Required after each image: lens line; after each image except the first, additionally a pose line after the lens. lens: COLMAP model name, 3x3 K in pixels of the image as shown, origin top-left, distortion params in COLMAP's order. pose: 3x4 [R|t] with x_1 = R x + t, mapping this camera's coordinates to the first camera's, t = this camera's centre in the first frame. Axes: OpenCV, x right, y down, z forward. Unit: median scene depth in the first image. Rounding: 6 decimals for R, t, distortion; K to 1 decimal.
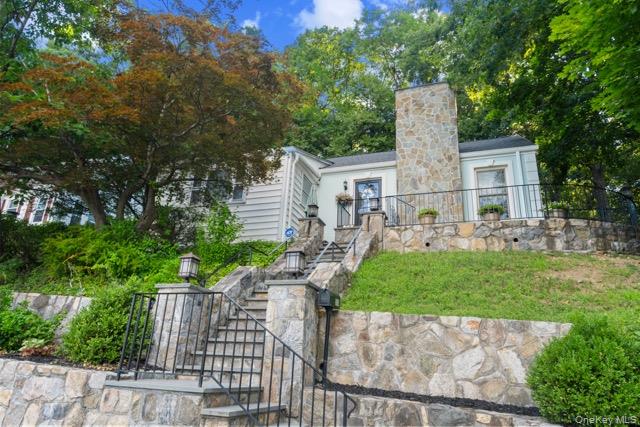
lens RADIAL K [[425.8, 0, 320.0], [0, 425.8, 213.5], [0, 0, 1]] dist [0.008677, 0.000735]
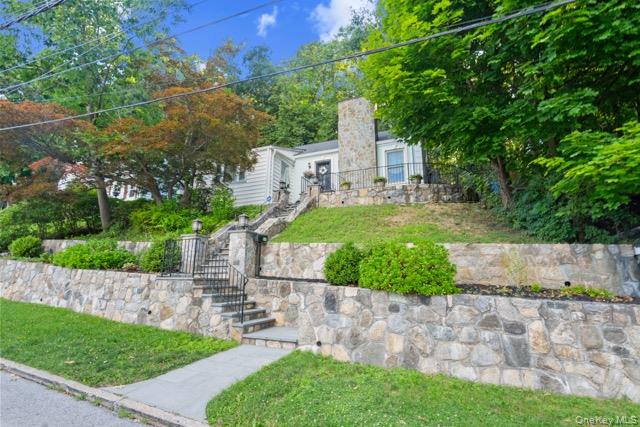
lens RADIAL K [[309.4, 0, 320.0], [0, 309.4, 213.5], [0, 0, 1]] dist [0.002659, 0.000462]
pose [[0.996490, -0.056015, -0.062202, 0.287718], [0.063852, 0.989172, 0.132141, -0.068323], [0.054127, -0.135649, 0.989277, -0.324691]]
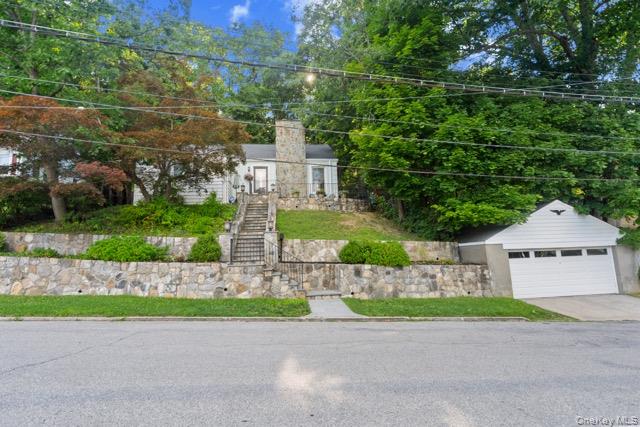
lens RADIAL K [[317.3, 0, 320.0], [0, 317.3, 213.5], [0, 0, 1]] dist [-0.001388, 0.000062]
pose [[0.892691, -0.016112, 0.450380, -0.536130], [-0.077518, 0.978977, 0.188668, -0.291975], [-0.443952, -0.203334, 0.872675, -0.774802]]
